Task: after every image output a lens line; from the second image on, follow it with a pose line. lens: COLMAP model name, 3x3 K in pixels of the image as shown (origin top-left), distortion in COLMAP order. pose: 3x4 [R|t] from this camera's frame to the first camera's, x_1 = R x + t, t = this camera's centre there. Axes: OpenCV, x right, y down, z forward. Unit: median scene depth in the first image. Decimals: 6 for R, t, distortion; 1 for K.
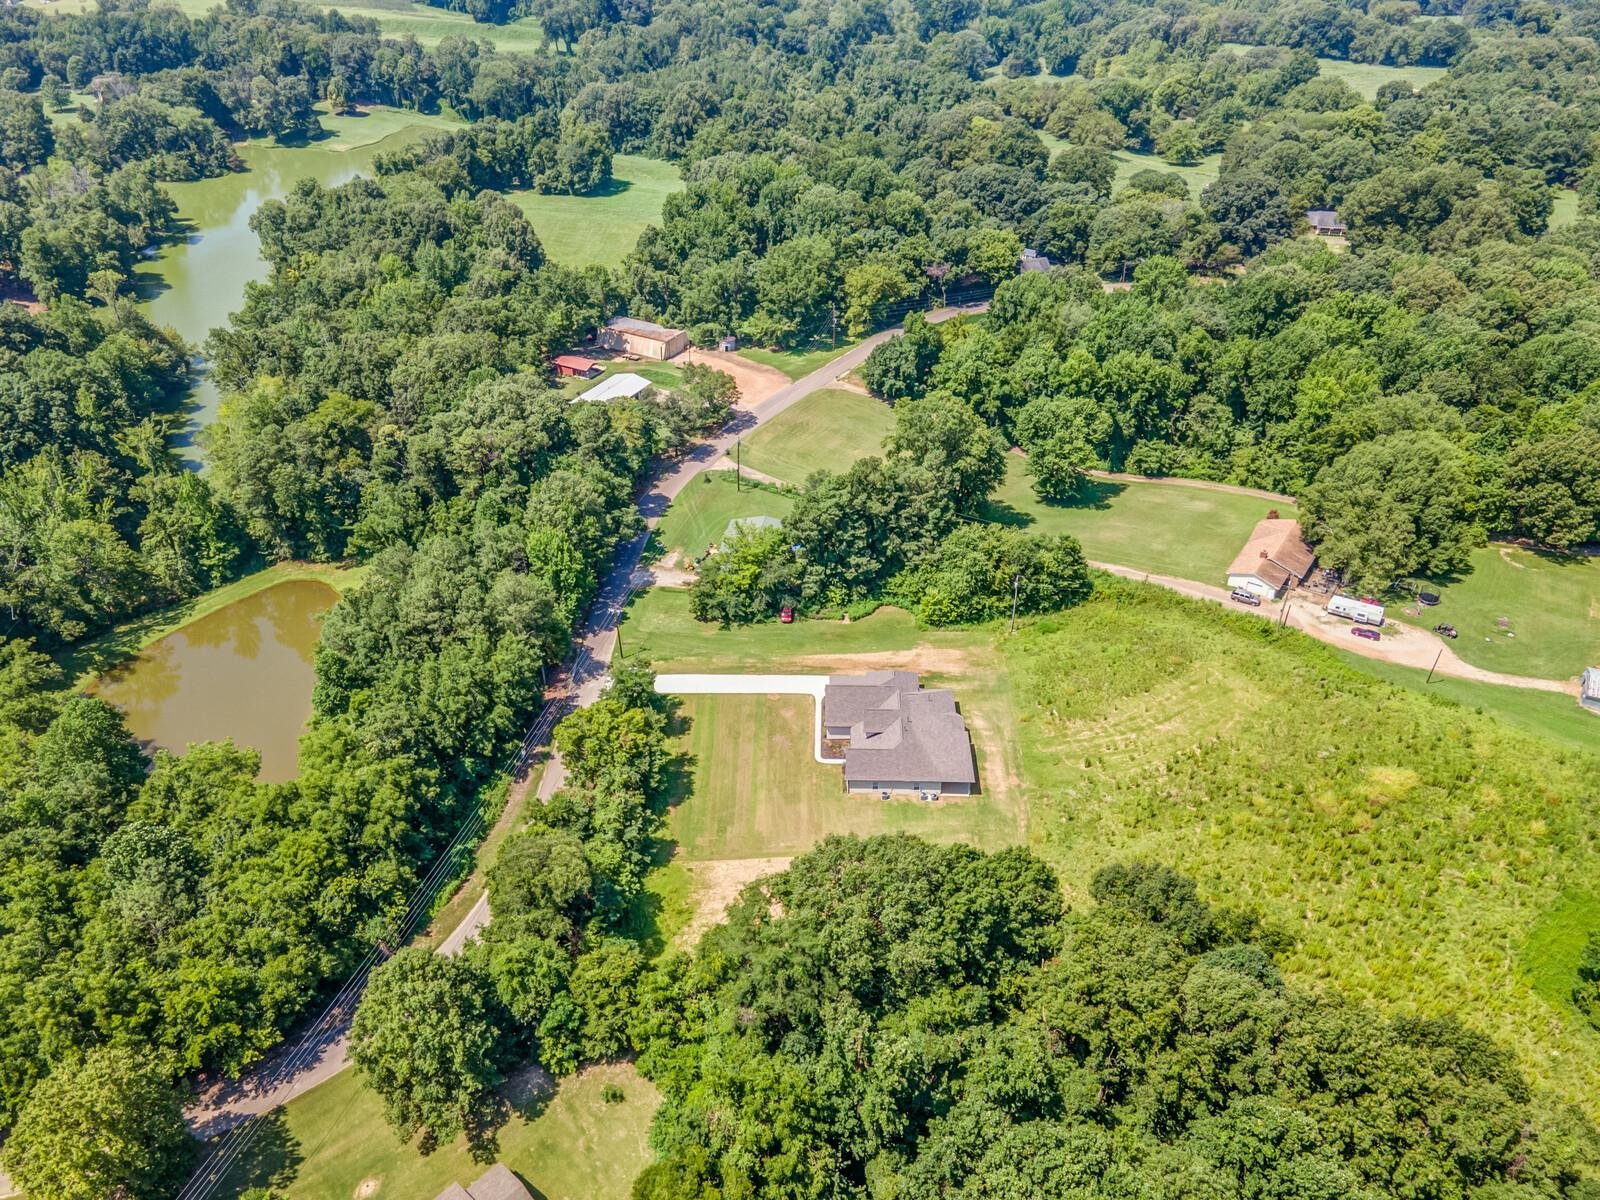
lens RADIAL K [[1165.4, 0, 800.0], [0, 1165.4, 600.0], [0, 0, 1]] dist [0.035877, -0.000466]
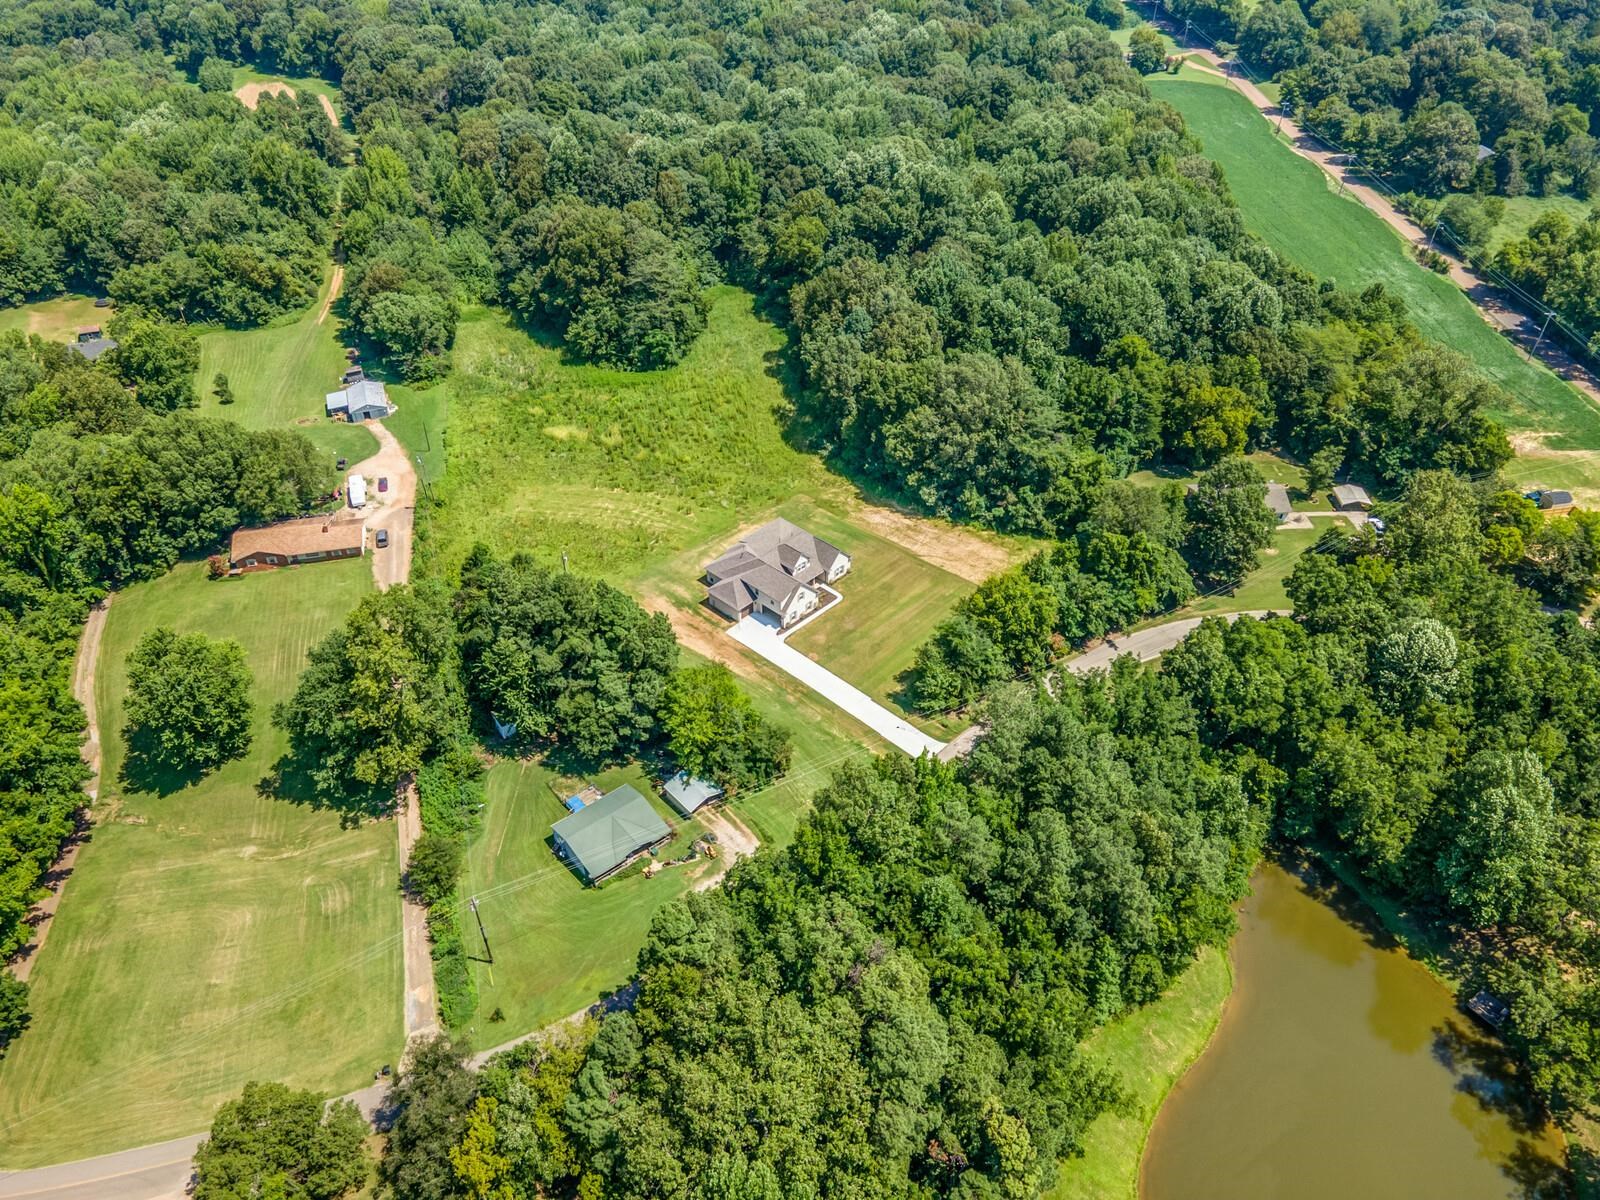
lens RADIAL K [[1164.4, 0, 790.7], [0, 1164.4, 598.8], [0, 0, 1]] dist [0.016301, 0.053657]
pose [[-0.735359, -0.401047, 0.546268, -0.504966], [0.399934, 0.393923, 0.827573, -0.732230], [-0.547083, 0.827035, -0.129282, 1.022585]]
